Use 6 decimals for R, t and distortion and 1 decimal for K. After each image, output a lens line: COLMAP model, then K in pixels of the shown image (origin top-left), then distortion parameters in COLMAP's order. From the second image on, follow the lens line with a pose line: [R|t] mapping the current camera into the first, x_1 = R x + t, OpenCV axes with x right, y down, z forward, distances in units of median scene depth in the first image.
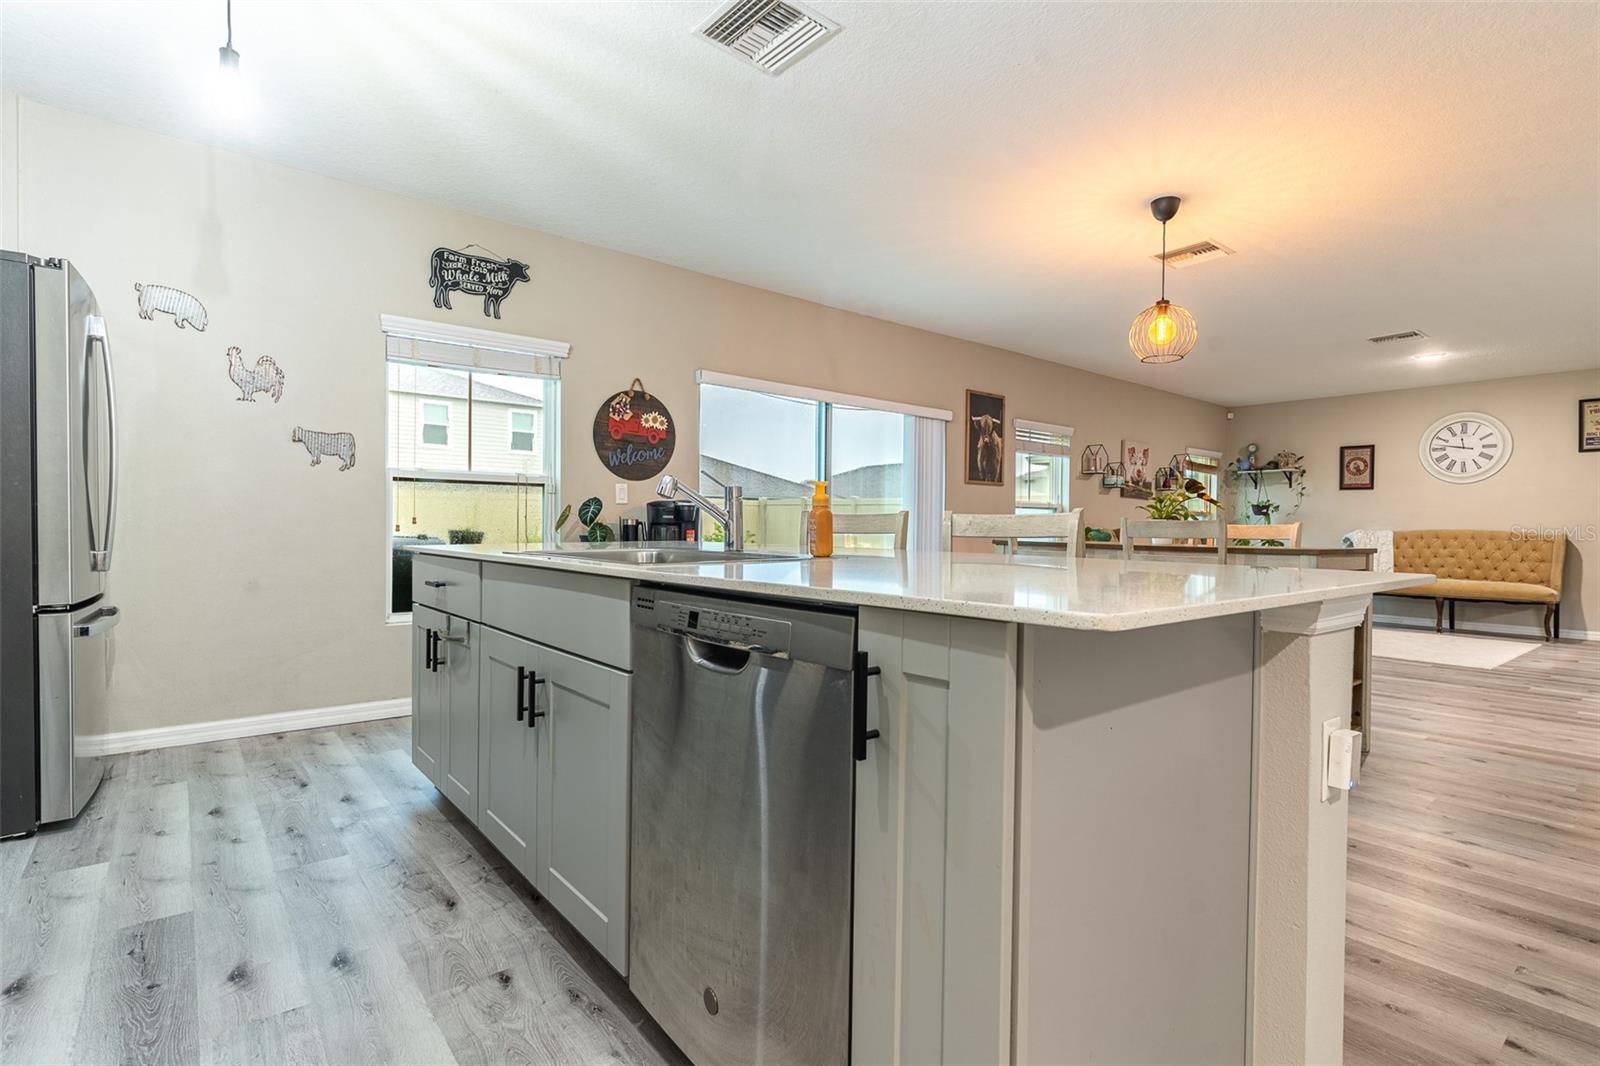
lens RADIAL K [[767.6, 0, 797.9], [0, 767.6, 534.9], [0, 0, 1]] dist [0.002850, 0.000513]
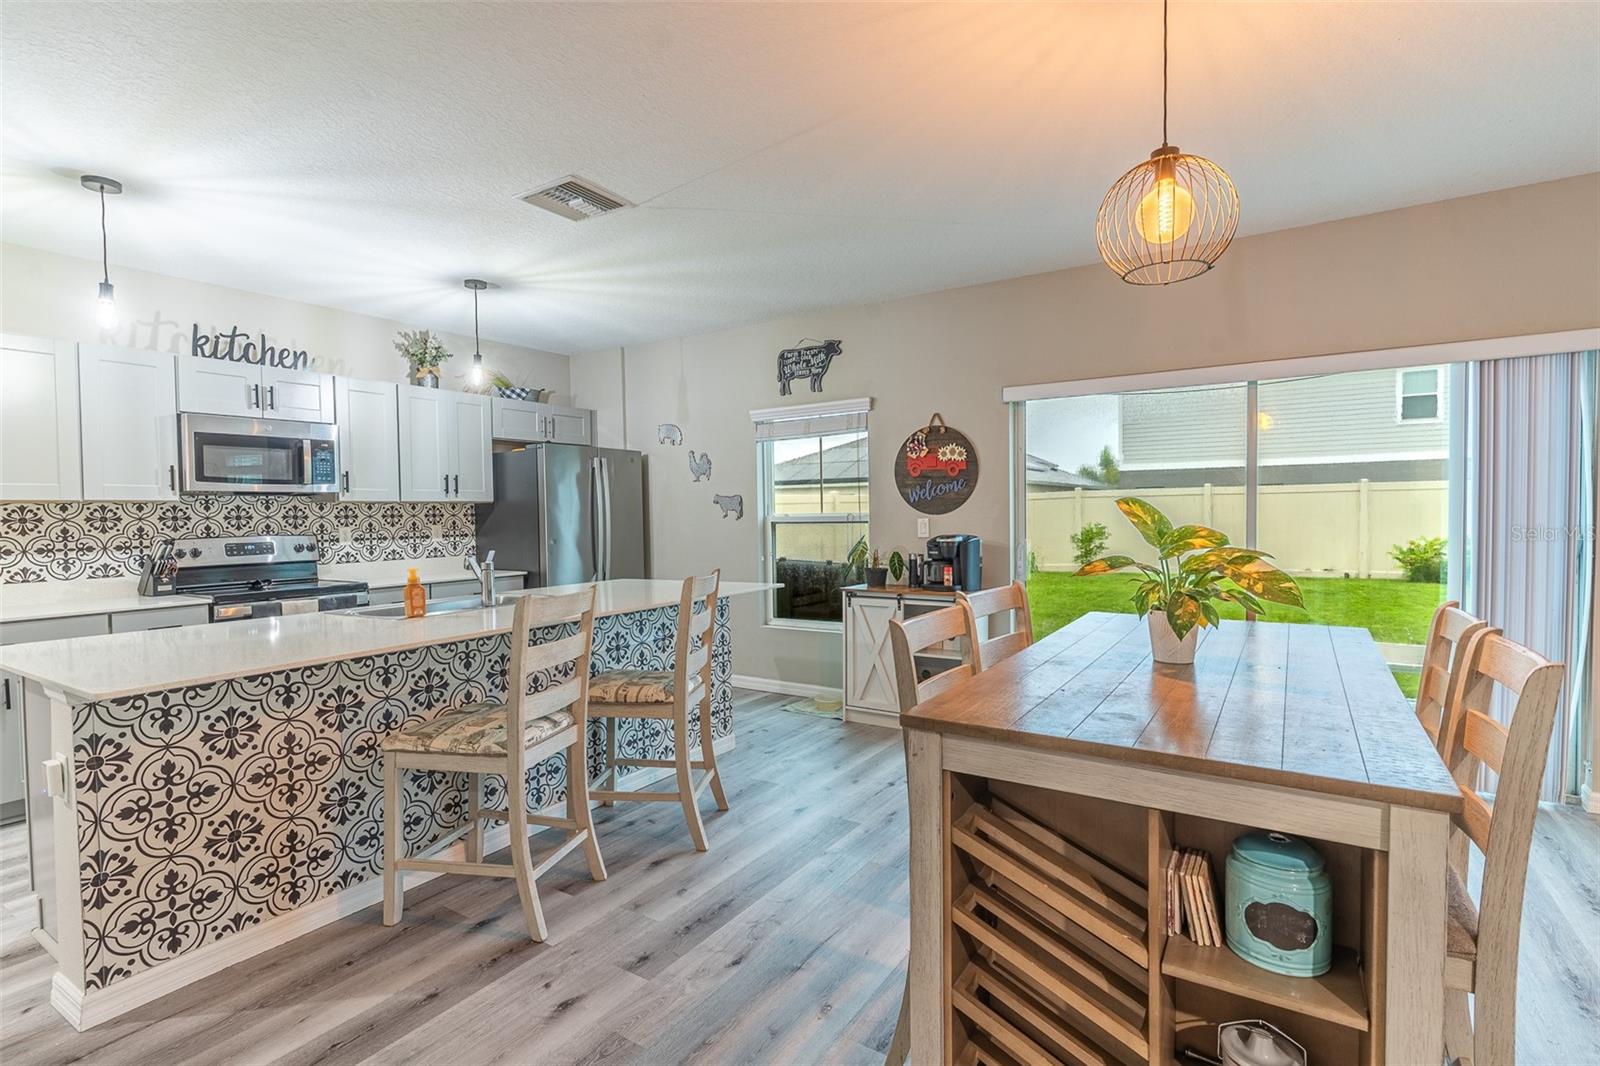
lens RADIAL K [[767.6, 0, 797.1], [0, 767.6, 533.6], [0, 0, 1]] dist [0.002850, 0.000513]
pose [[0.305668, 0.011778, -0.952065, 0.424896], [0.009558, 0.999835, 0.015438, -0.038178], [0.952090, -0.013818, 0.305505, 0.312812]]
